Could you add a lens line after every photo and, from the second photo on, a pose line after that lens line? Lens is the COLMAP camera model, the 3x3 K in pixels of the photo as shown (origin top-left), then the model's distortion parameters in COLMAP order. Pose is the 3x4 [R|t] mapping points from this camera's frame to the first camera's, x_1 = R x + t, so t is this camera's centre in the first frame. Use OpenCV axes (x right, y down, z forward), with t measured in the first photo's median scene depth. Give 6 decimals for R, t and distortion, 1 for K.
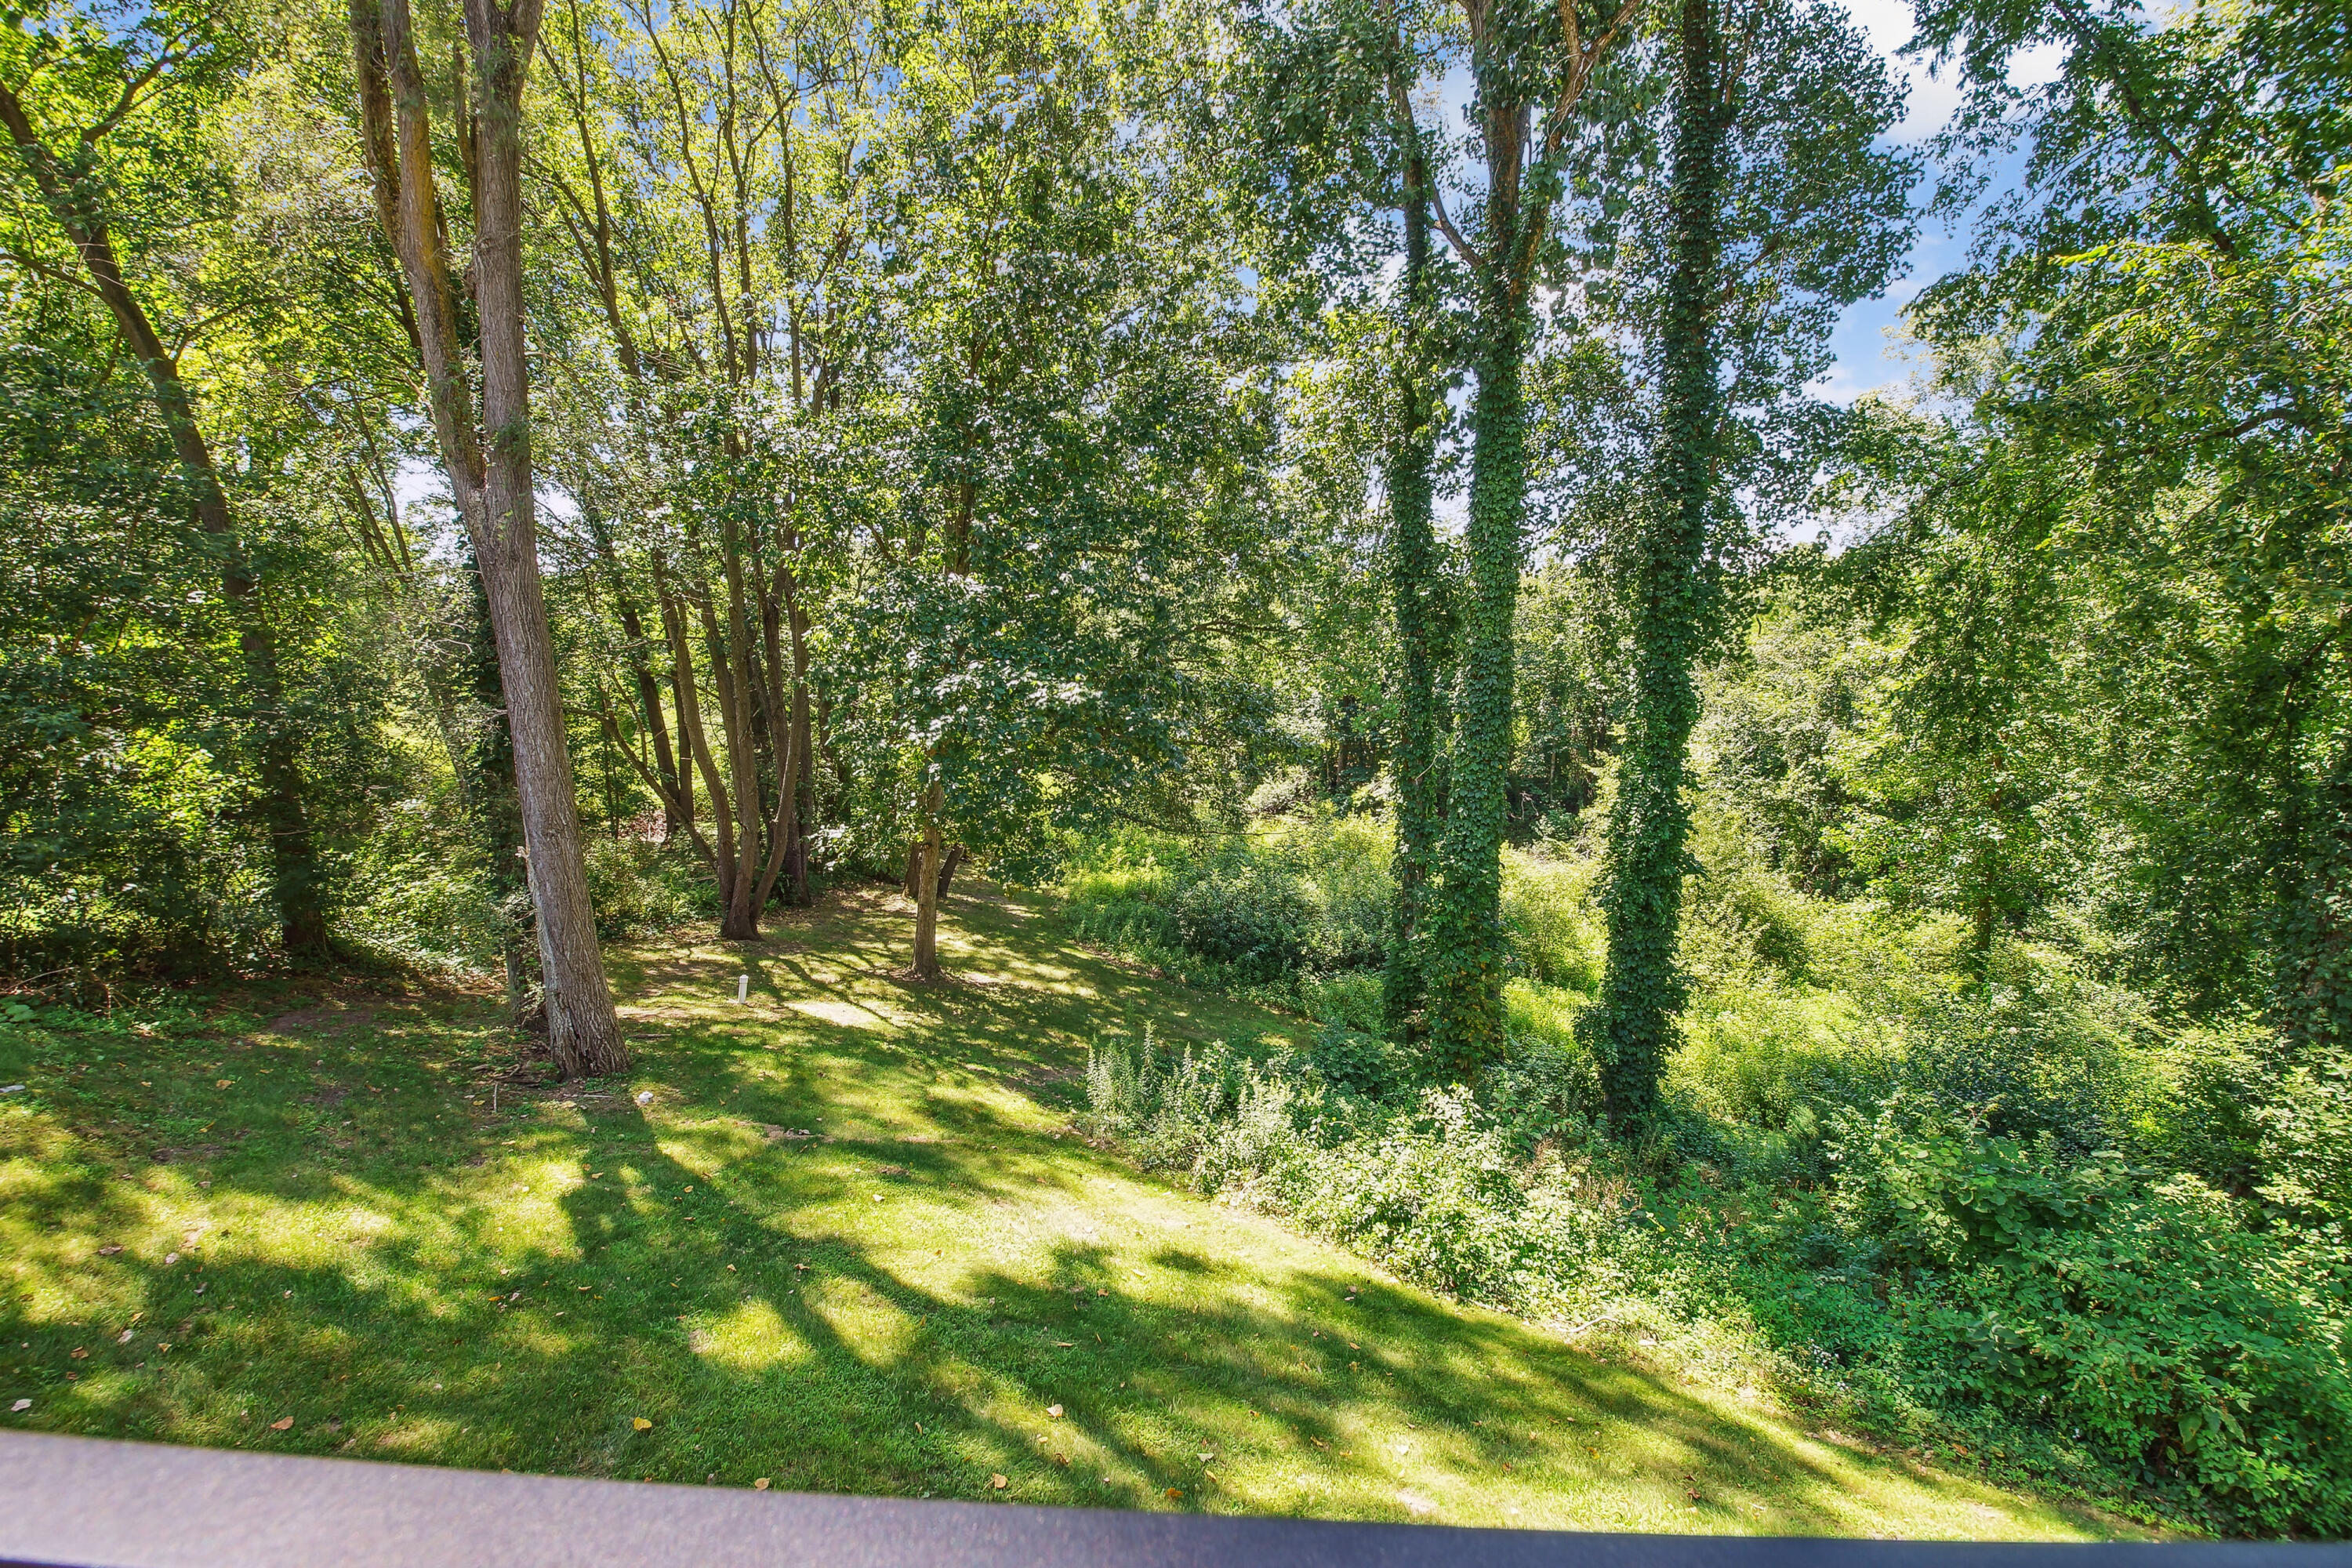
lens RADIAL K [[1041.8, 0, 1176.0], [0, 1041.8, 784.0], [0, 0, 1]] dist [0.026887, -0.027074]
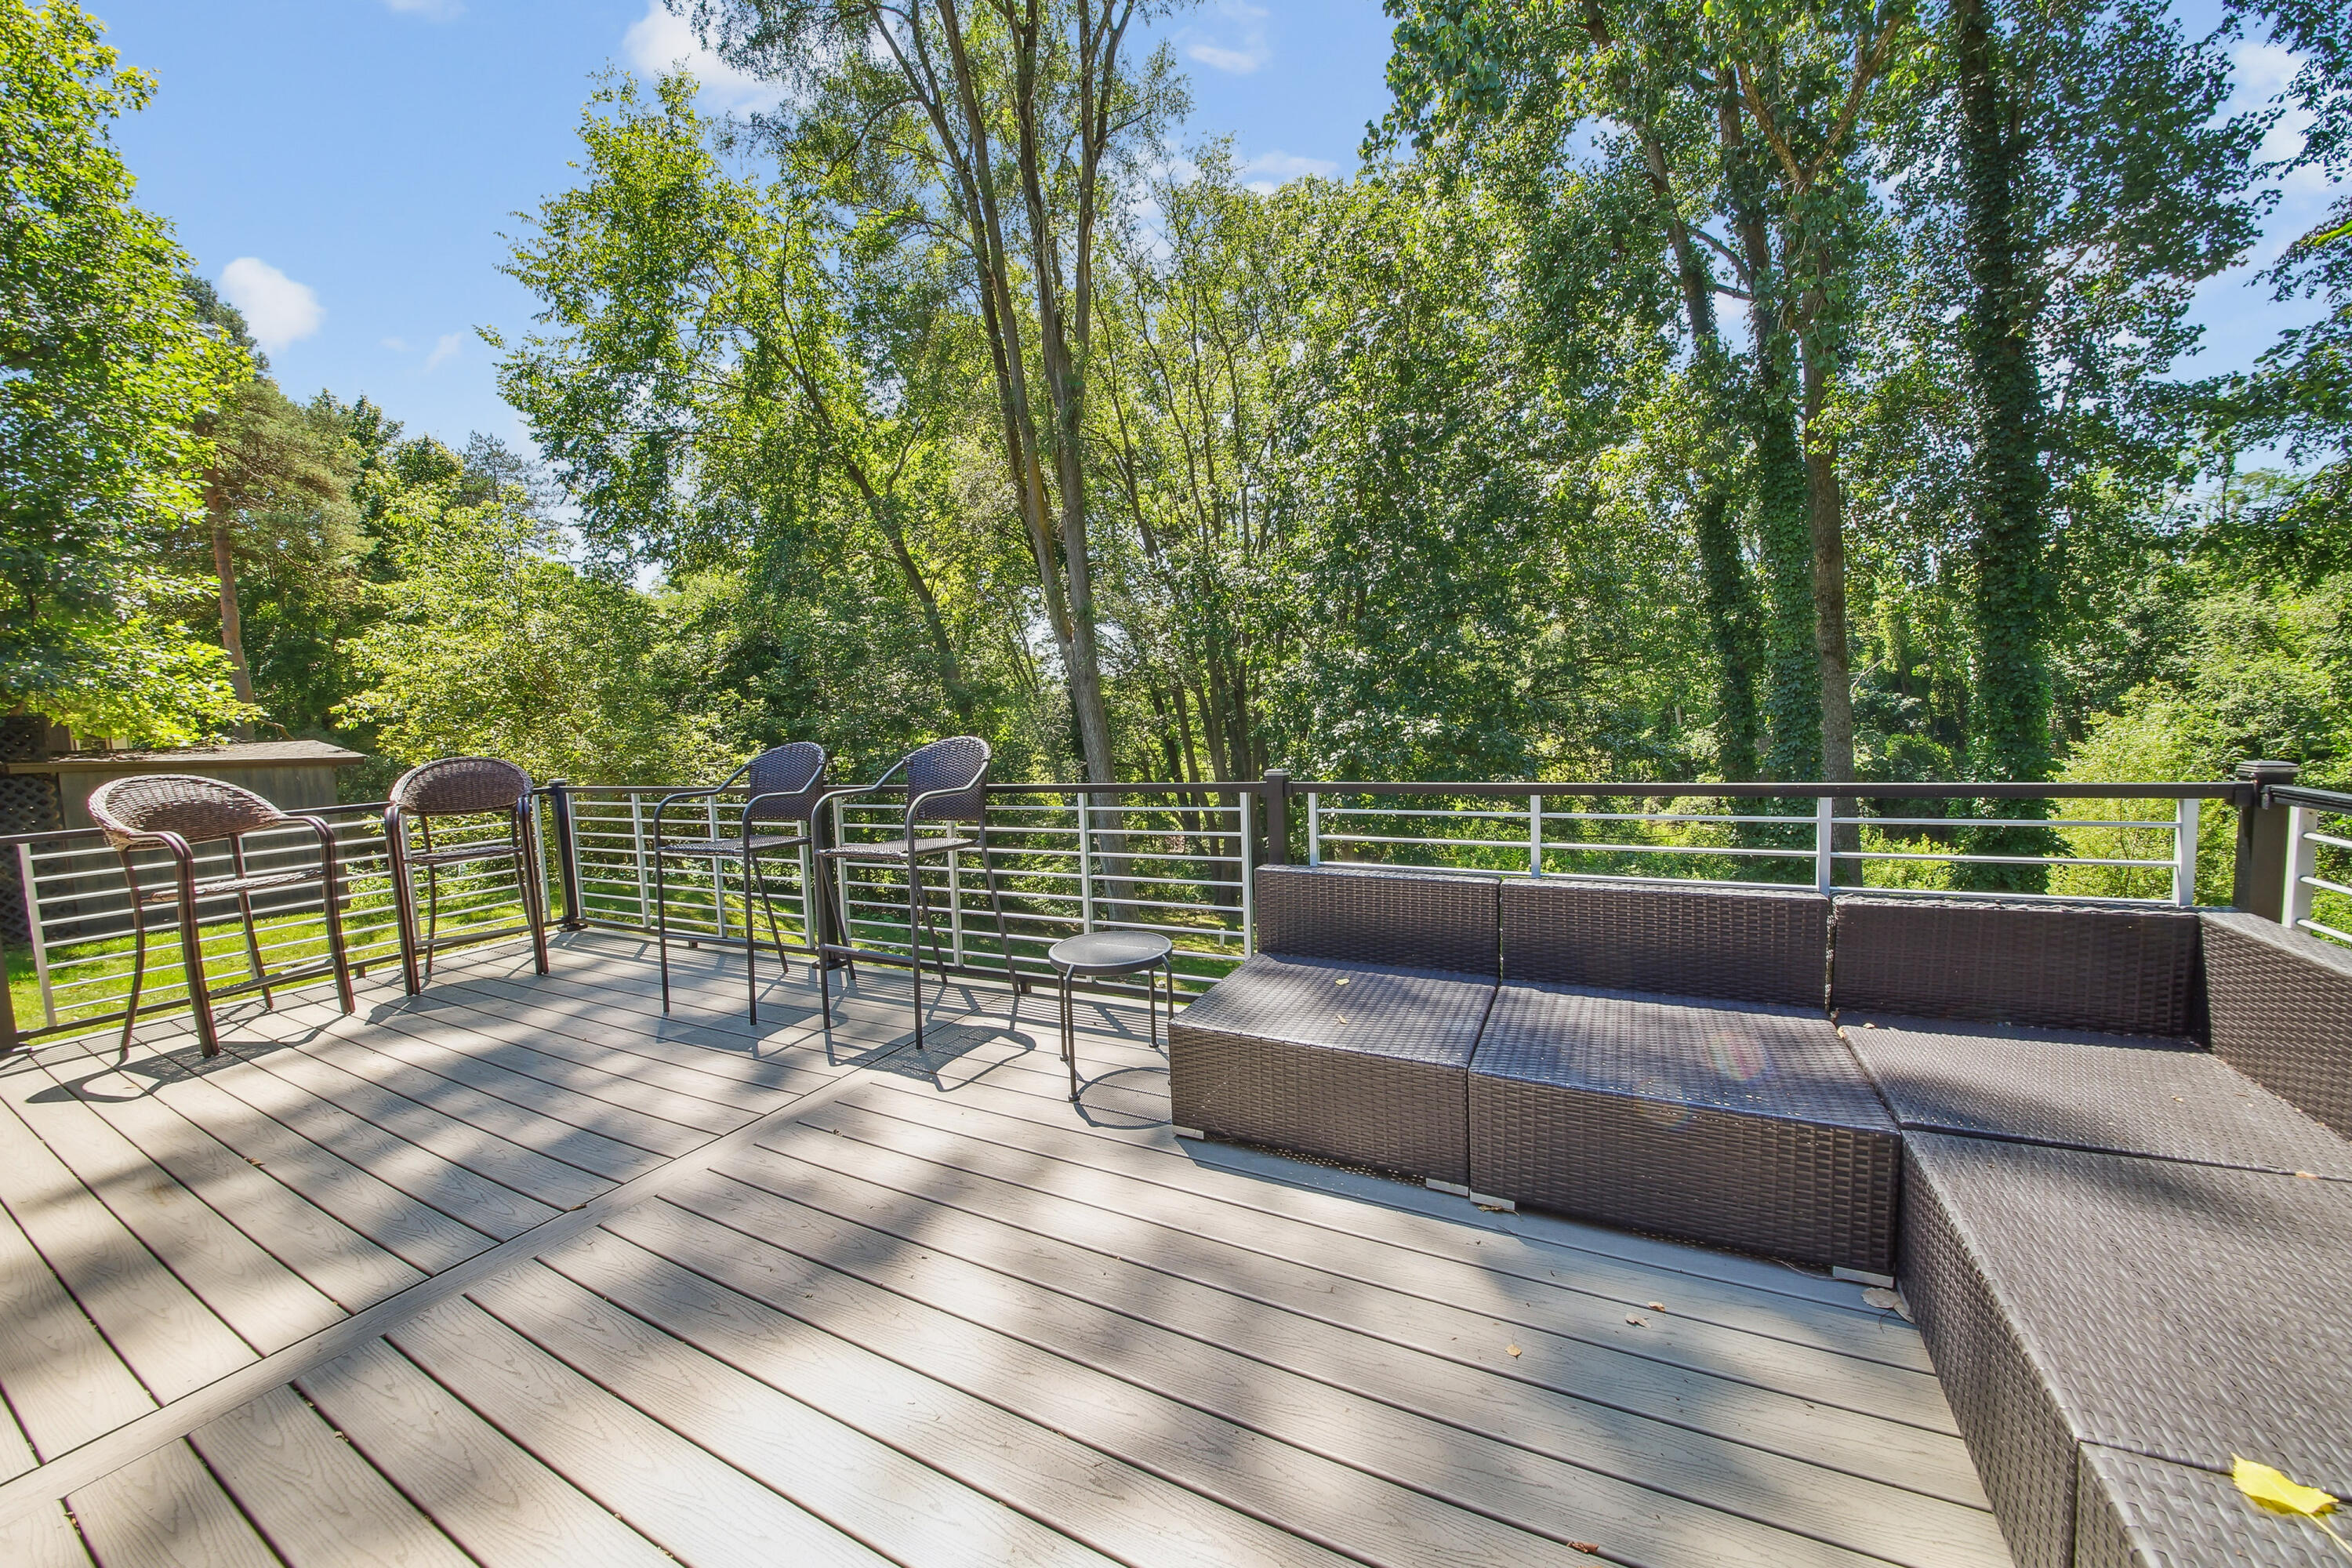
lens RADIAL K [[816.2, 0, 1176.0], [0, 816.2, 784.0], [0, 0, 1]] dist [-0.000520, -0.000133]
pose [[0.892562, -0.050375, -0.448102, 0.074204], [0.037946, 0.998606, -0.036677, 0.013837], [0.449325, 0.015732, 0.893230, -0.108716]]
